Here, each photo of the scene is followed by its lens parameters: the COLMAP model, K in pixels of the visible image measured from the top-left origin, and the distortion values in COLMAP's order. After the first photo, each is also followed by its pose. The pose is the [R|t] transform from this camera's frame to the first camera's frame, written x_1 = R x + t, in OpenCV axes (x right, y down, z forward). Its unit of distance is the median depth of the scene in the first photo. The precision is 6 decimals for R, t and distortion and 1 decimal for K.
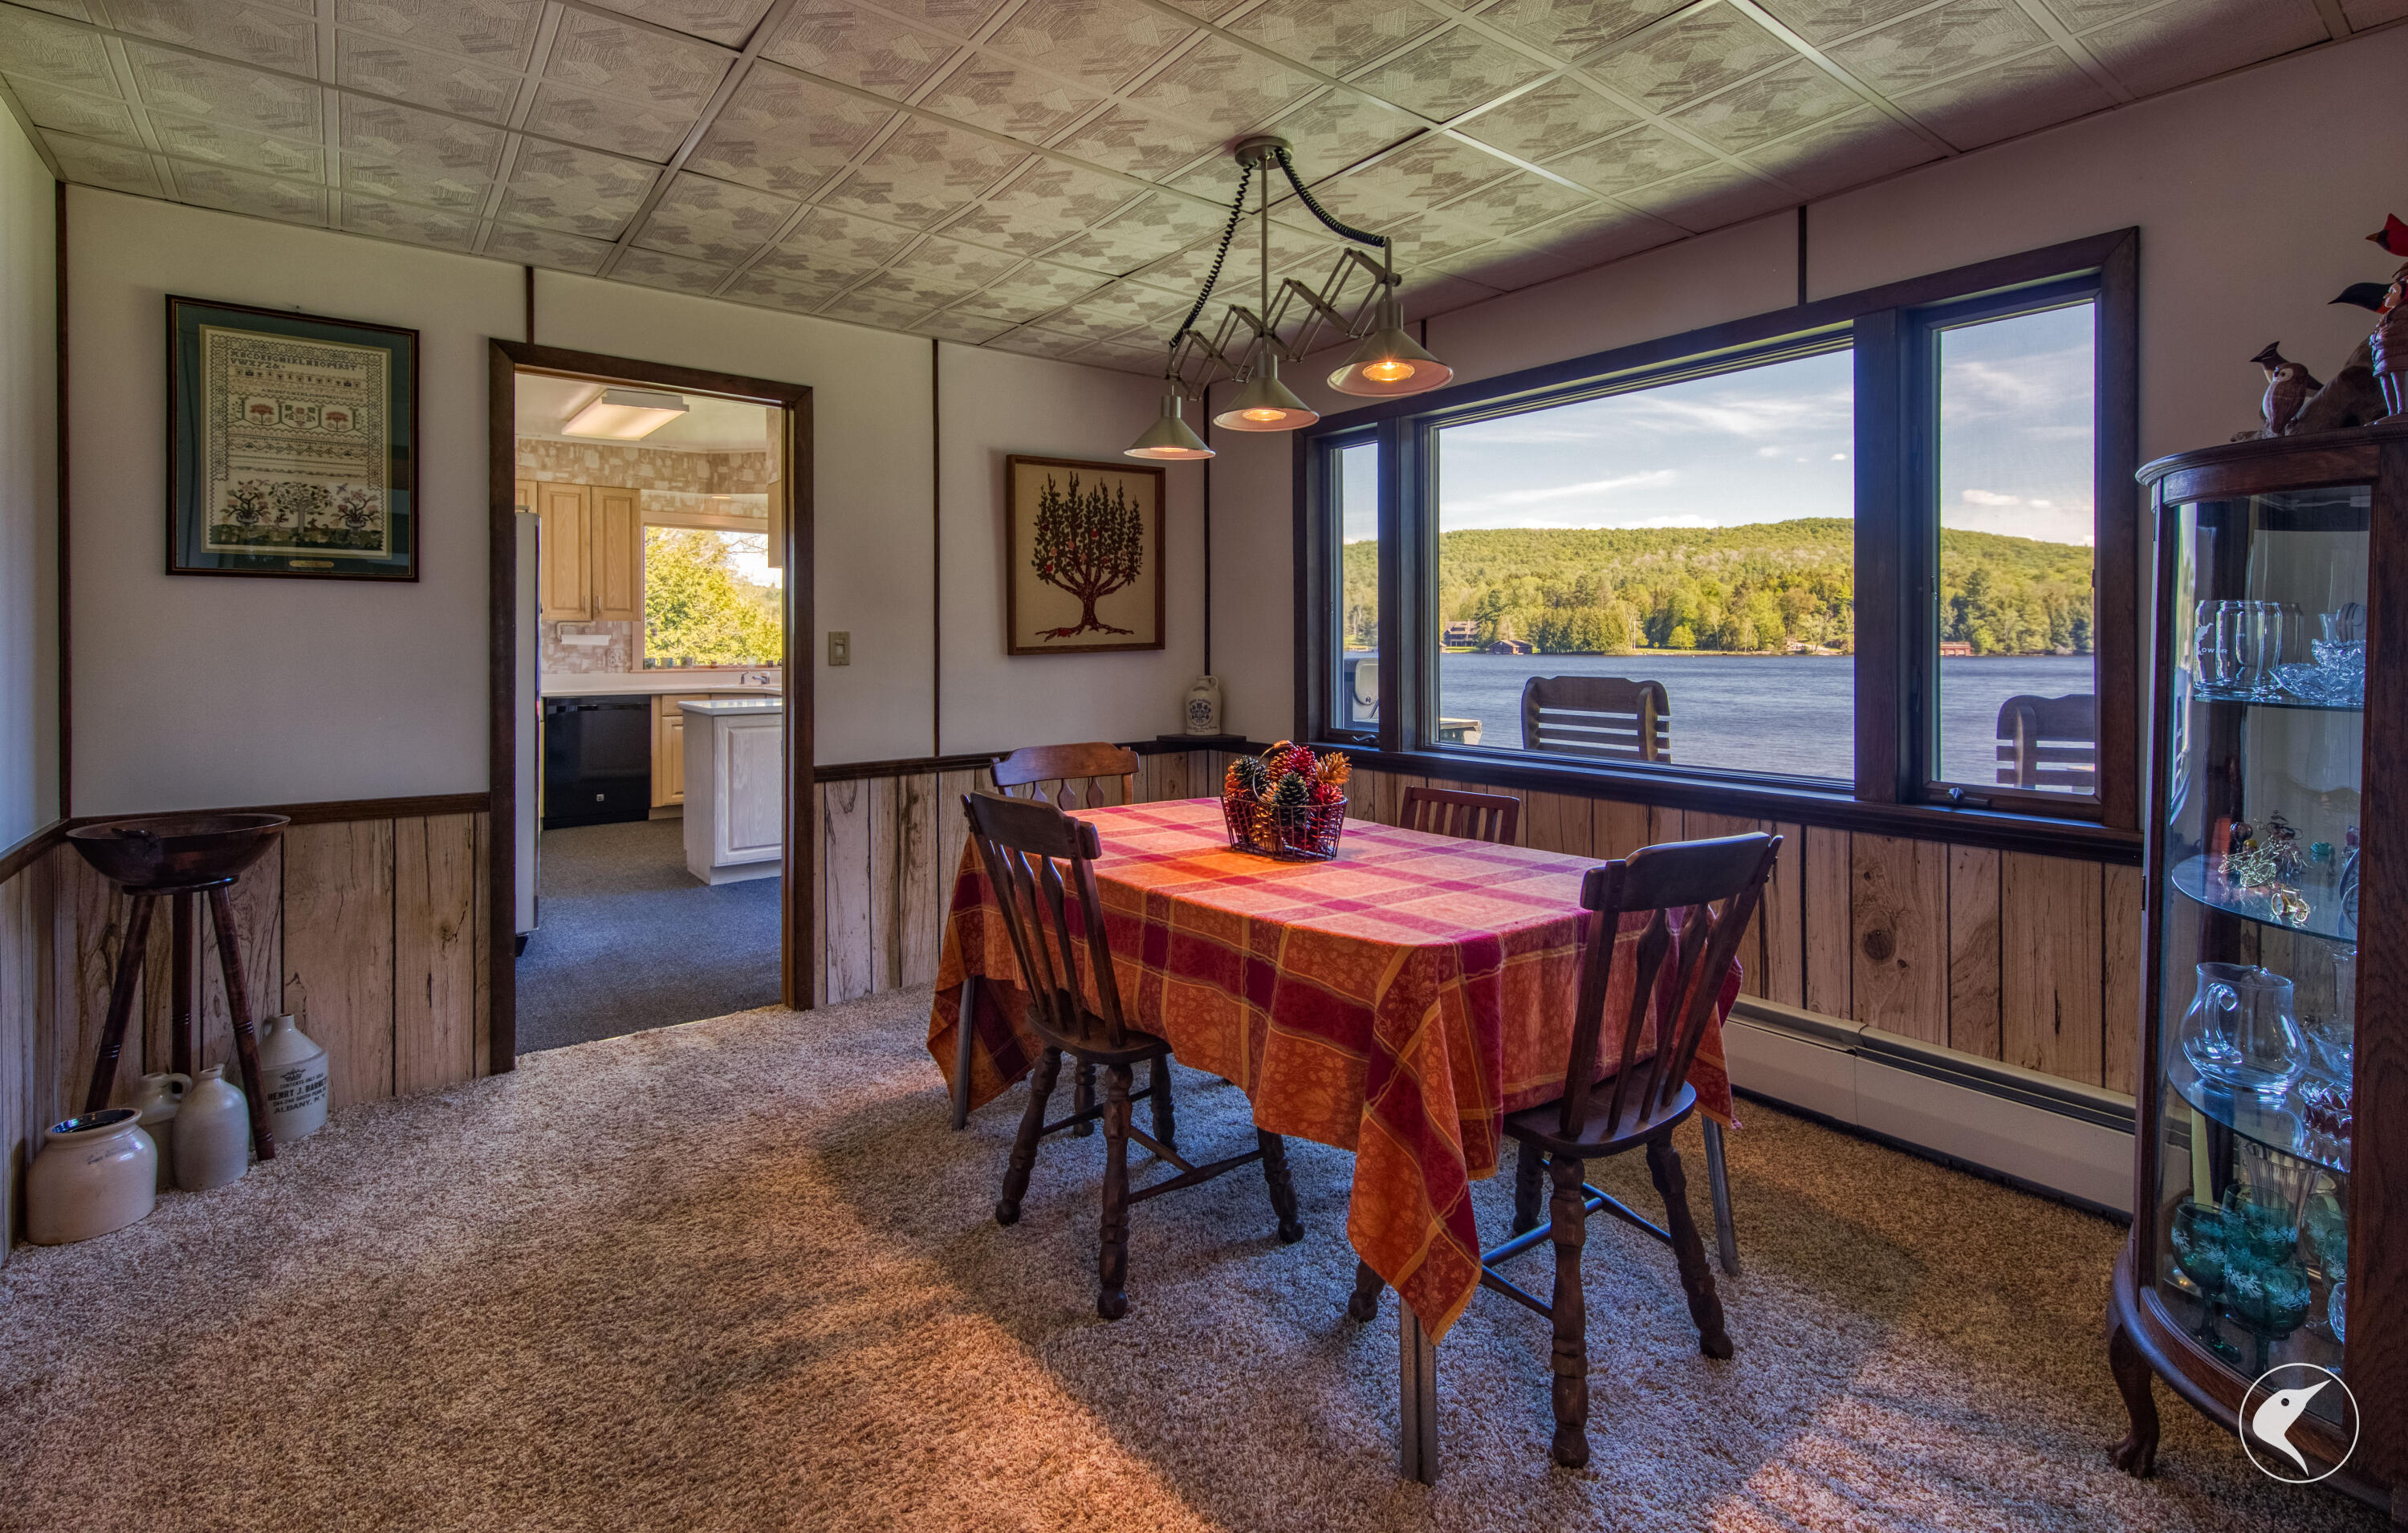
lens RADIAL K [[1125.9, 0, 1250.4], [0, 1125.9, 653.5], [0, 0, 1]] dist [0.019904, 0.000307]
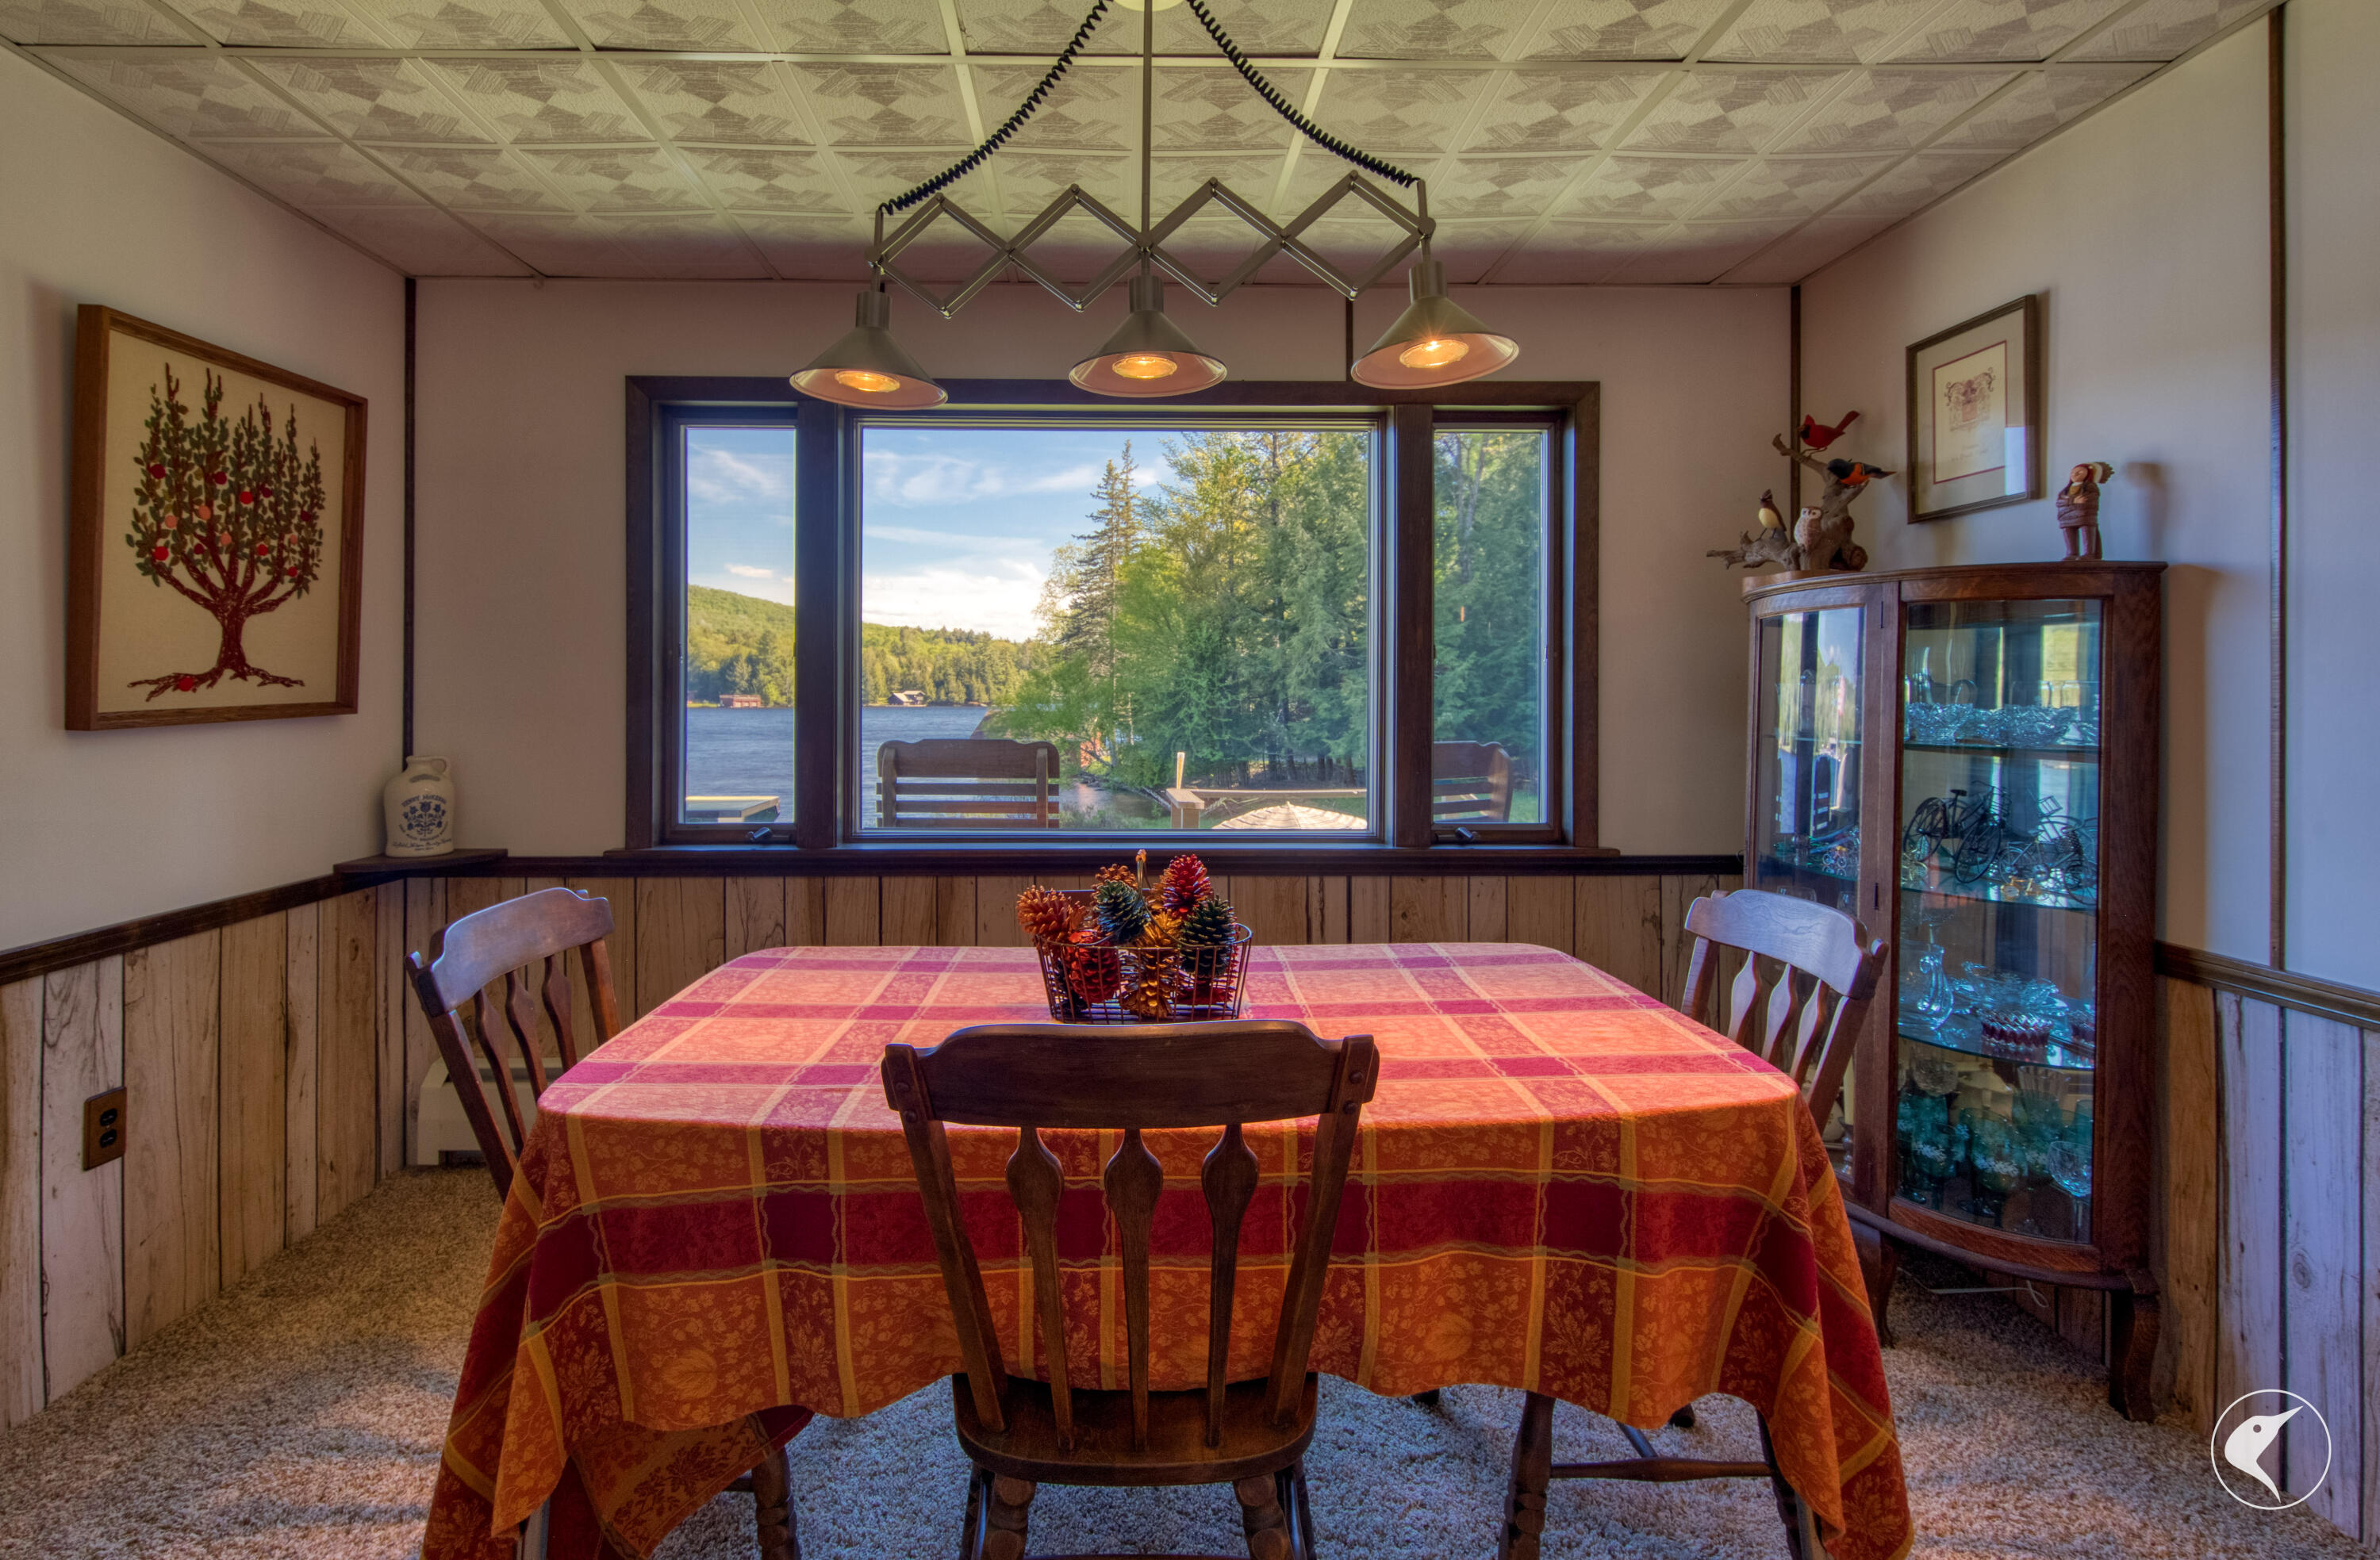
lens RADIAL K [[1106.3, 0, 1132.9], [0, 1106.3, 689.7], [0, 0, 1]] dist [0.014902, -0.000359]
pose [[0.614568, 0.005298, 0.788846, -0.300958], [0.006120, 0.999915, -0.011484, -0.007152], [-0.788840, 0.011886, 0.614484, 0.356016]]
